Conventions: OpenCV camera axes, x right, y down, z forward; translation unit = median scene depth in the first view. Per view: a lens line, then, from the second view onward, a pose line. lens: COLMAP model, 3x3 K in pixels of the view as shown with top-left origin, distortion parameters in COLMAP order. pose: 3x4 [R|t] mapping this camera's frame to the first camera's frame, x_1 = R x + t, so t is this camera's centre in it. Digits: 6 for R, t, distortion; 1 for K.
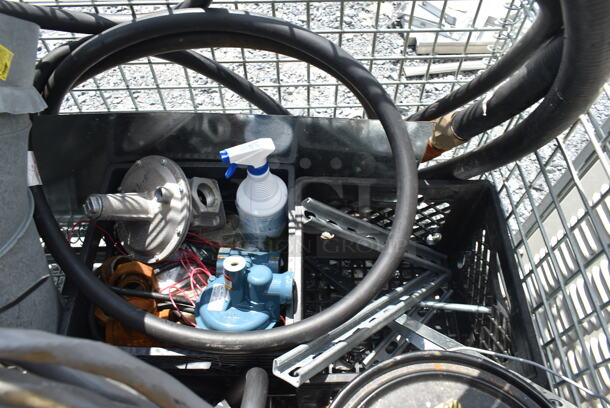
lens RADIAL K [[460.9, 0, 305.4], [0, 460.9, 203.4], [0, 0, 1]] dist [-0.038082, 0.008280]
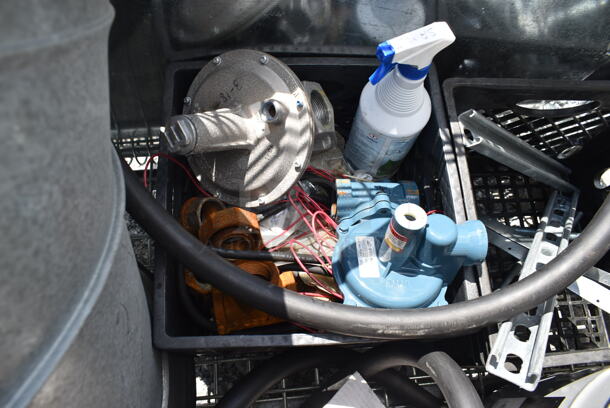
lens RADIAL K [[460.9, 0, 304.6], [0, 460.9, 205.1], [0, 0, 1]] dist [-0.038082, 0.008280]
pose [[0.997054, -0.035765, 0.067849, -0.311172], [0.018056, 0.969215, 0.245552, -0.049349], [-0.074543, -0.243603, 0.967006, 0.307170]]
